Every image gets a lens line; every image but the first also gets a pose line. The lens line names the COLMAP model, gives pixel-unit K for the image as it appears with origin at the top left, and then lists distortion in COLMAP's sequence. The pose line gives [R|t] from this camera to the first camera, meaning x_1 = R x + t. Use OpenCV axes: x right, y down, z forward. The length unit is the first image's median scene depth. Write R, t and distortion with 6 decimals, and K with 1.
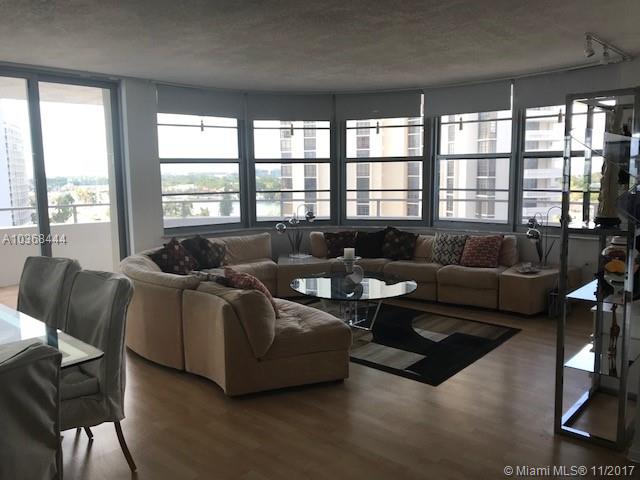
lens RADIAL K [[537.1, 0, 321.8], [0, 537.1, 236.5], [0, 0, 1]] dist [0.077088, -0.045409]
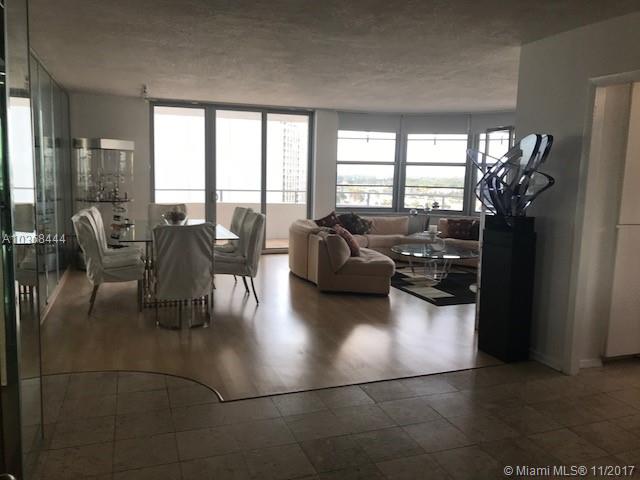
lens RADIAL K [[537.1, 0, 321.6], [0, 537.1, 240.4], [0, 0, 1]] dist [0.077088, -0.045409]
pose [[0.888167, 0.092227, -0.450171, 0.347648], [-0.092515, 0.995481, 0.021417, 0.047177], [0.450112, 0.022626, 0.892686, -0.338634]]
